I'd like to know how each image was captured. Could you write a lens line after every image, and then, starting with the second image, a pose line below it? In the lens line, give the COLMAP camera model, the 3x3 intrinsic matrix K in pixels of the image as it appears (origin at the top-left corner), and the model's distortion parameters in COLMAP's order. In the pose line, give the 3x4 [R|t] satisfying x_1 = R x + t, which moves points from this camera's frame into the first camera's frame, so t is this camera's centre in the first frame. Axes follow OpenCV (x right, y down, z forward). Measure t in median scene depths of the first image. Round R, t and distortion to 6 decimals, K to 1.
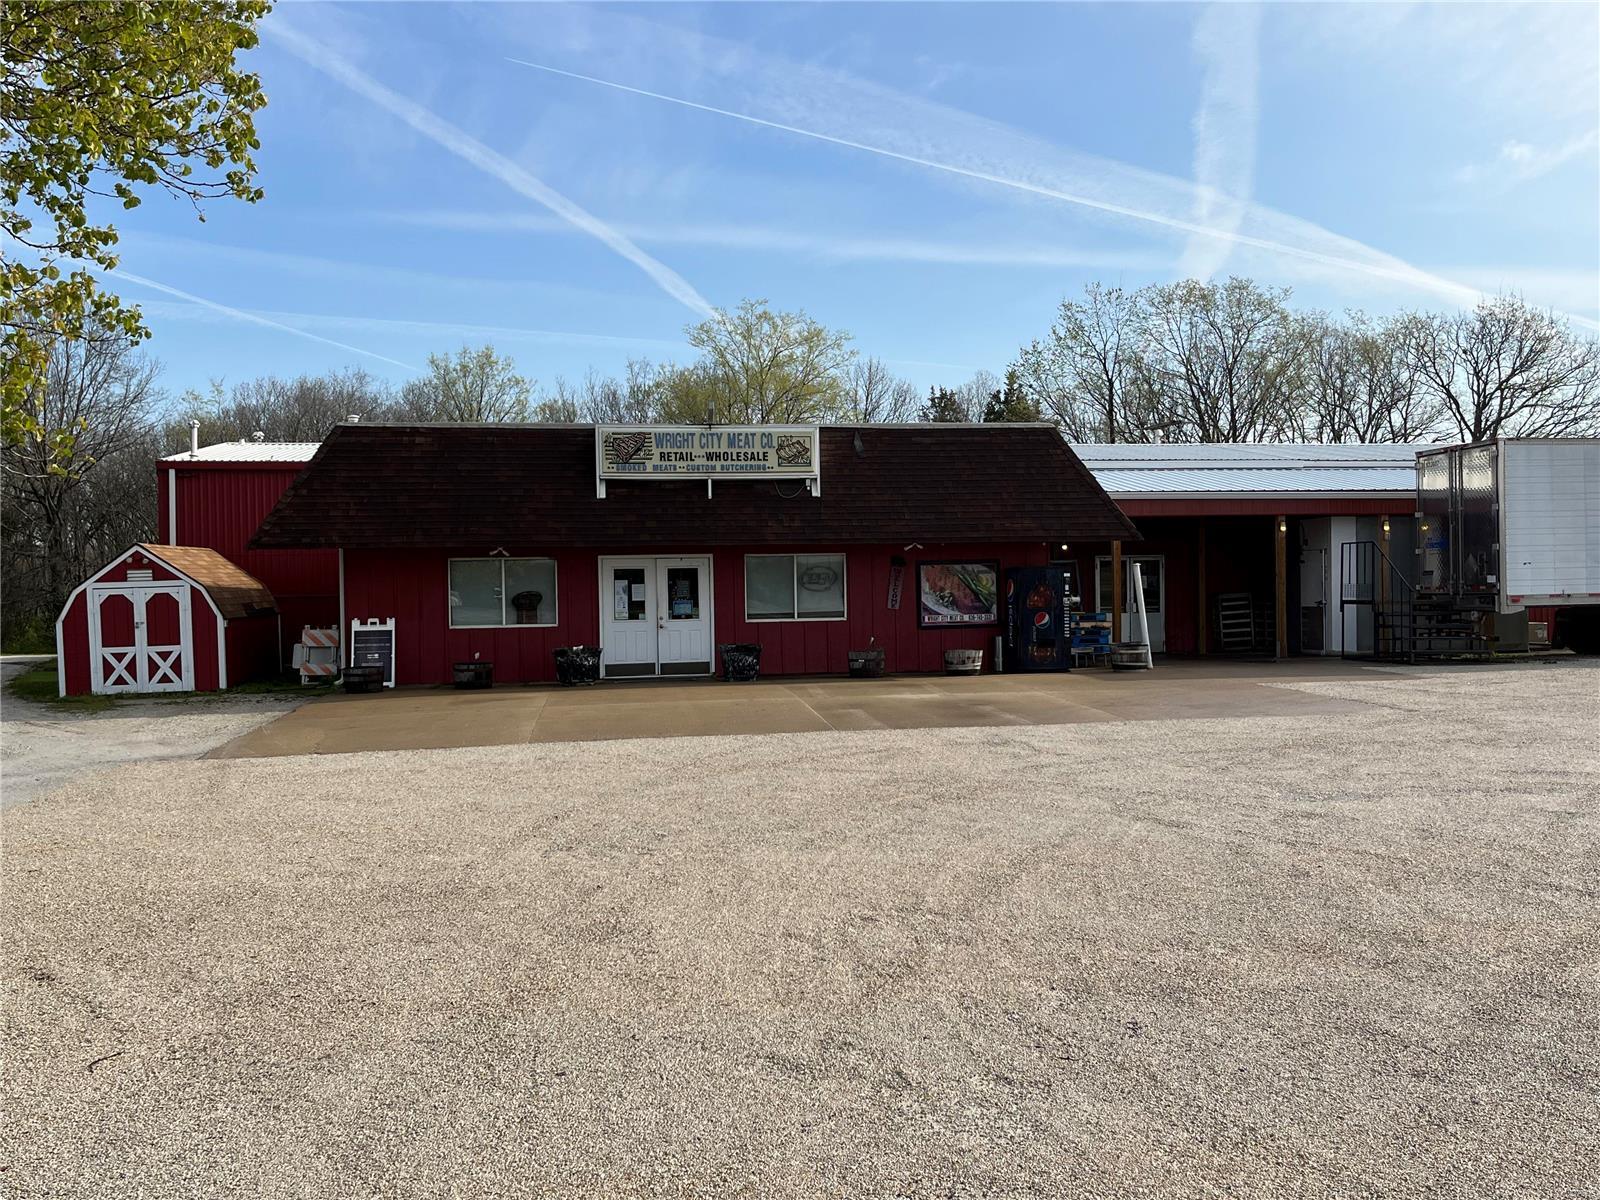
lens RADIAL K [[1484.6, 0, 799.9], [0, 1484.6, 611.2], [0, 0, 1]] dist [0.029401, 0.000000]
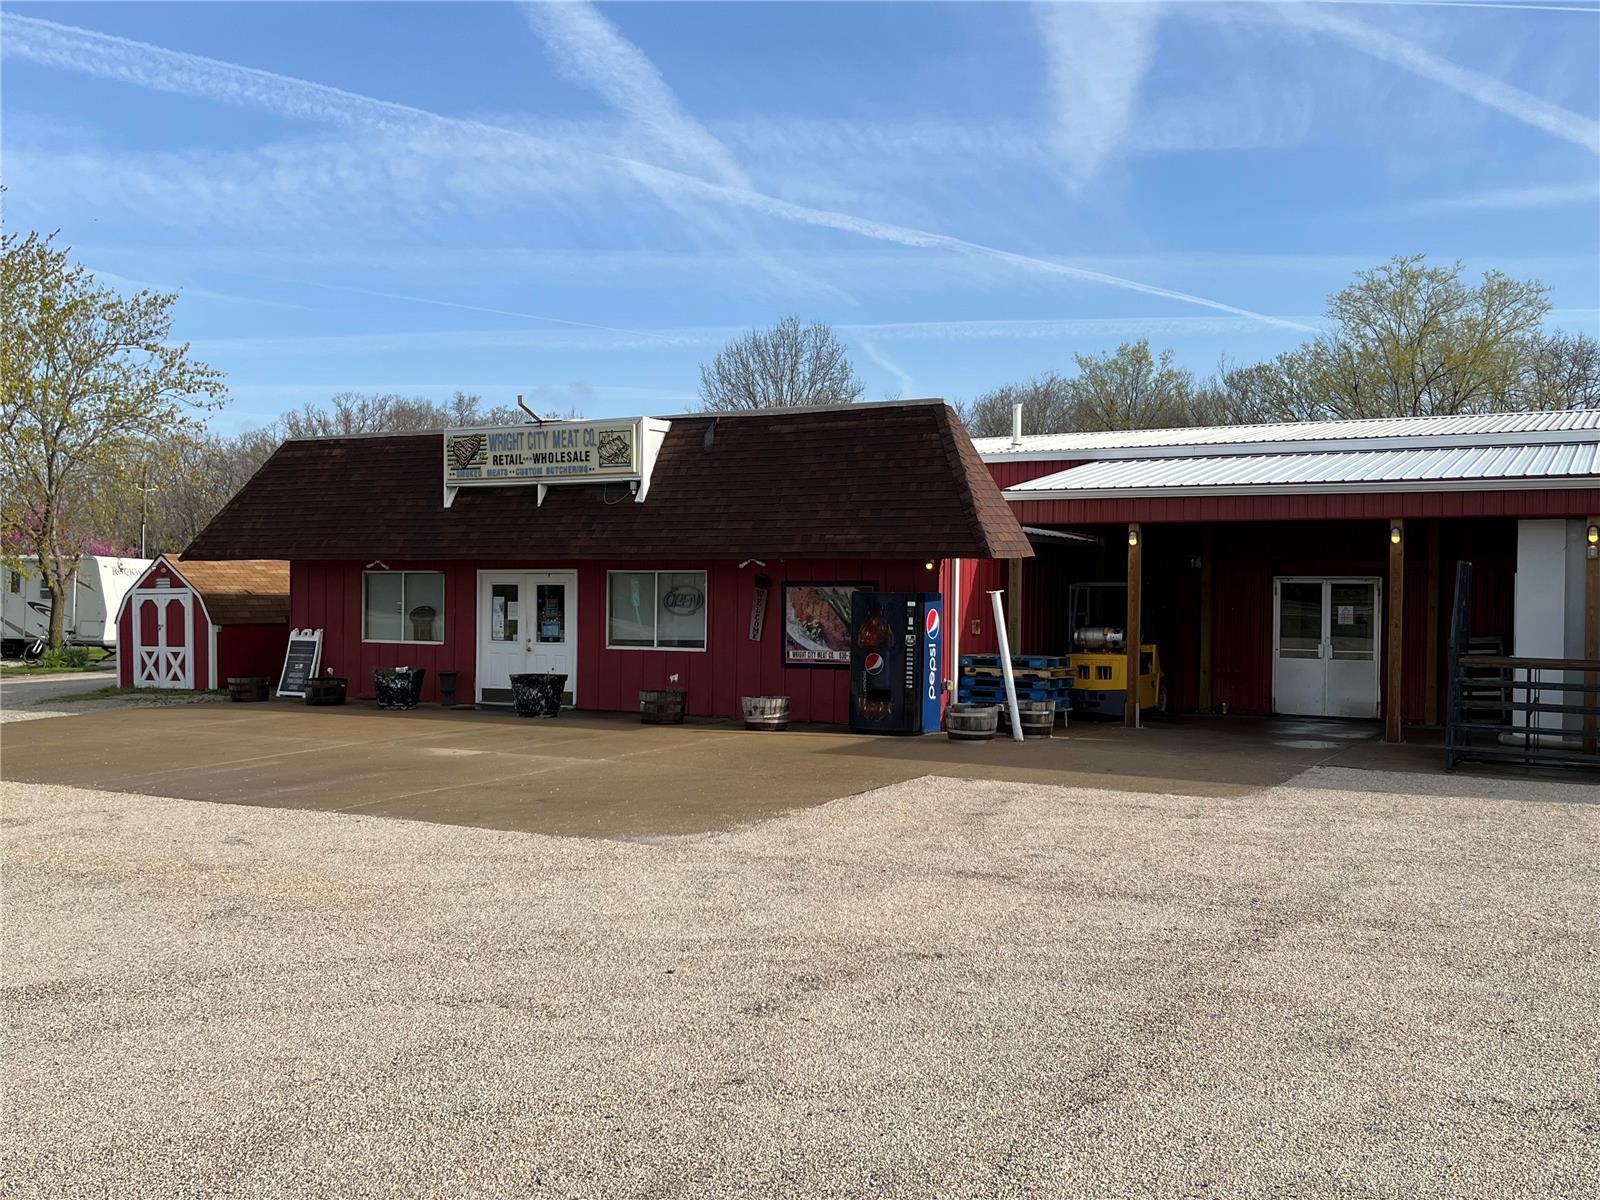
lens RADIAL K [[1484.6, 0, 787.7], [0, 1484.6, 659.4], [0, 0, 1]] dist [0.029401, 0.000000]
pose [[0.794158, 0.048514, -0.605772, 0.566153], [-0.030677, 0.998738, 0.039767, -0.023822], [0.606937, -0.012998, 0.794644, 0.370269]]
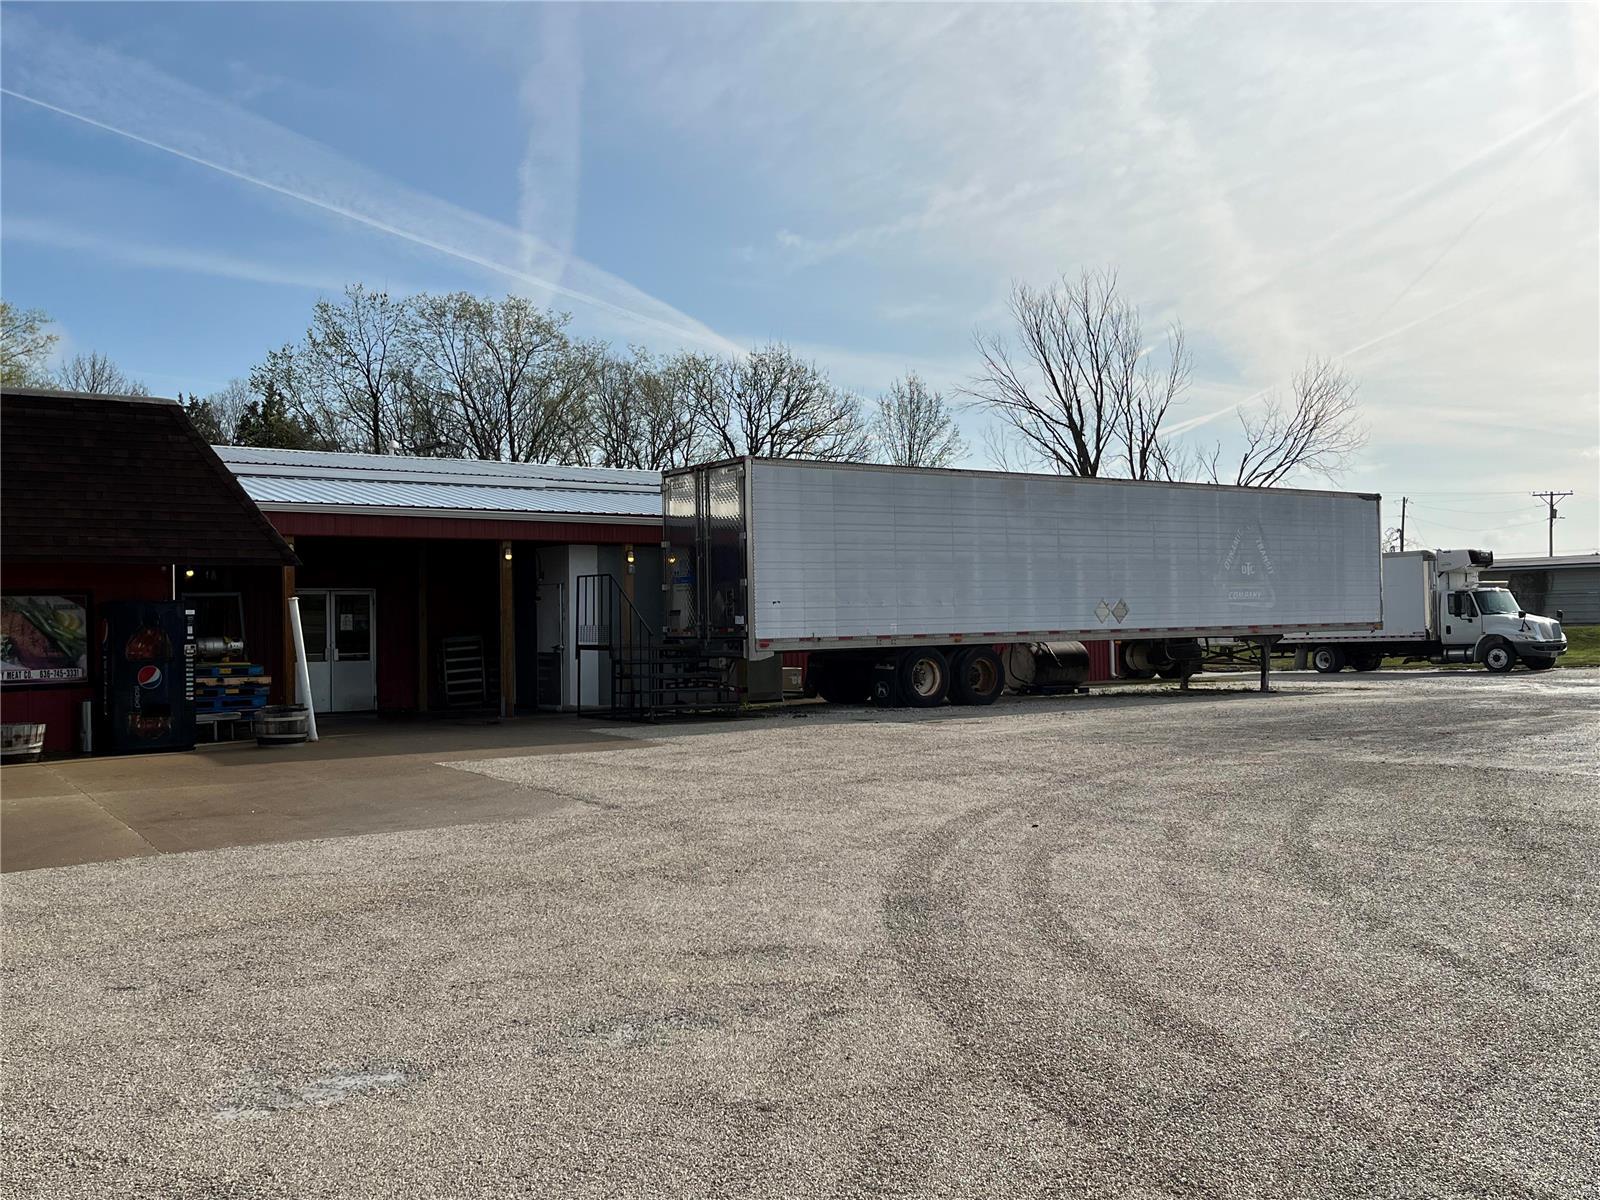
lens RADIAL K [[1484.6, 0, 822.4], [0, 1484.6, 619.4], [0, 0, 1]] dist [0.029401, 0.000000]
pose [[0.893338, 0.003394, 0.449372, 0.126833], [0.005835, 0.999800, -0.019152, -0.005541], [-0.449347, 0.019731, 0.893139, 0.225585]]
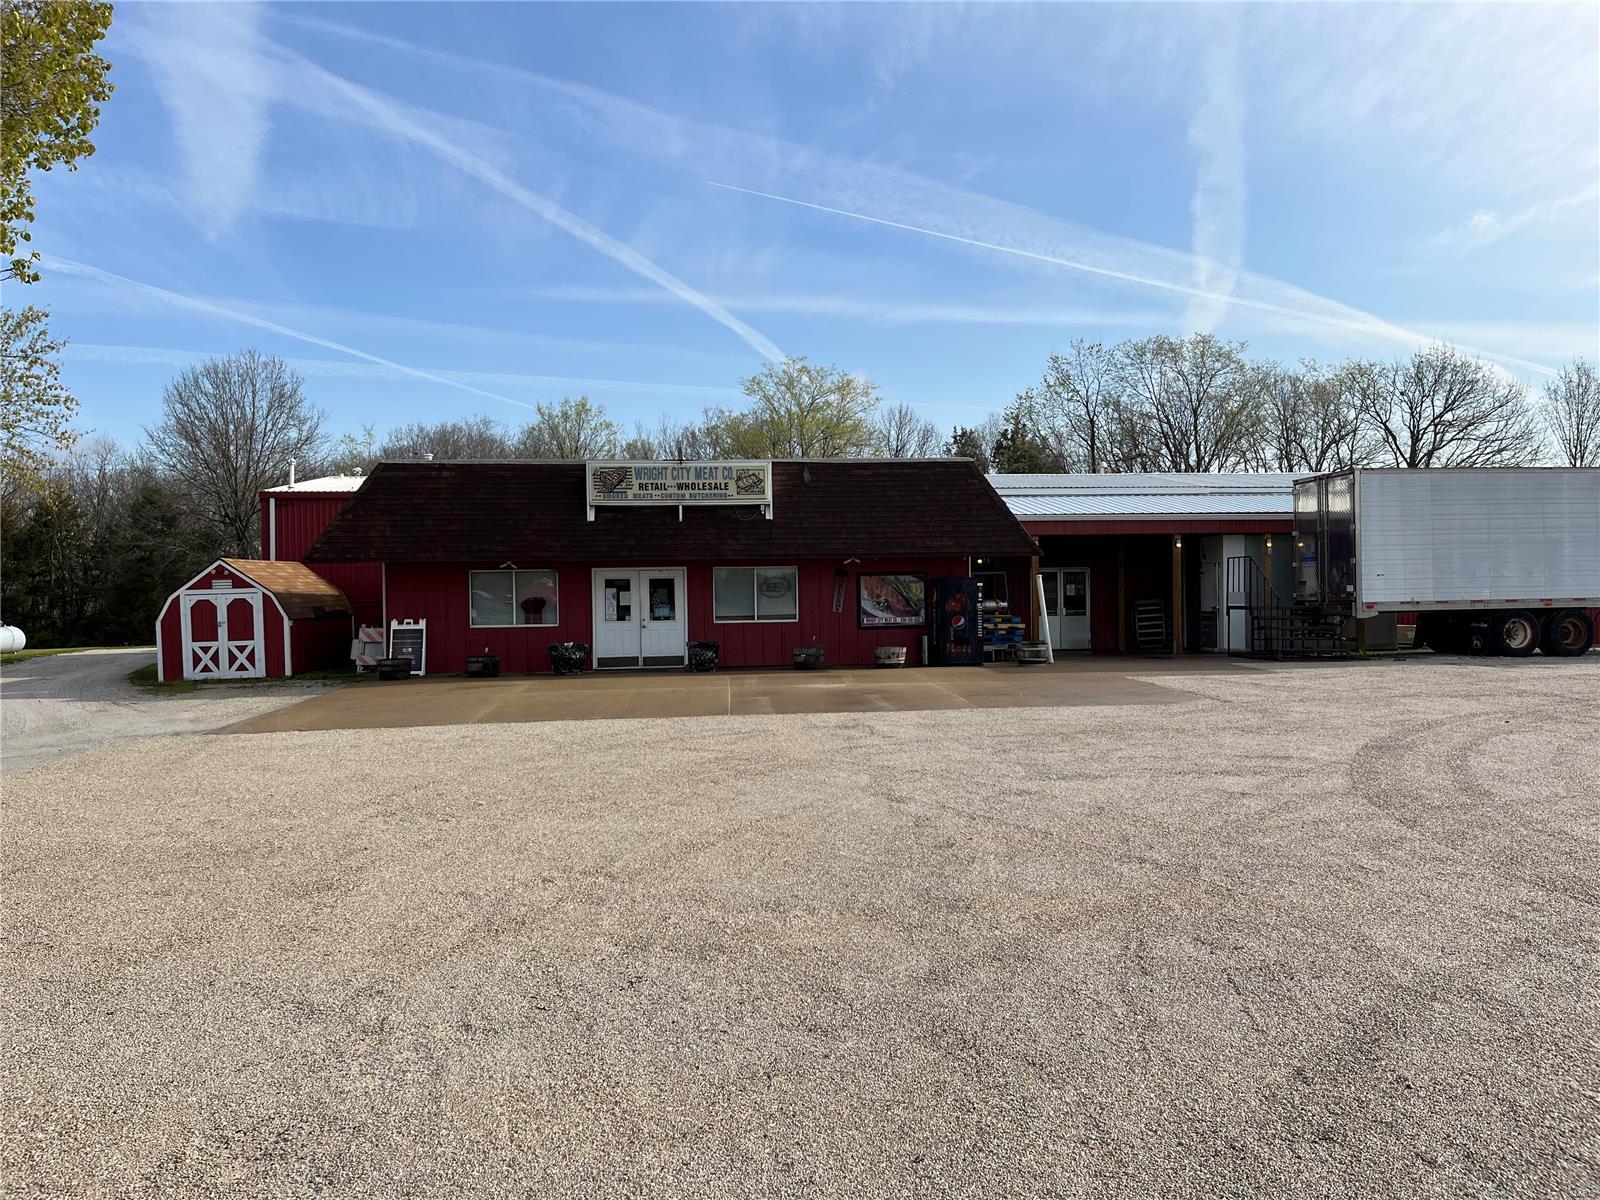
lens RADIAL K [[1218.5, 0, 795.0], [0, 1218.5, 606.7], [0, 0, 1]] dist [0.043616, -0.056887]
pose [[0.997911, 0.002269, -0.064570, 0.092521], [-0.002530, 0.999989, -0.003954, -0.002243], [0.064560, 0.004109, 0.997905, 0.012015]]
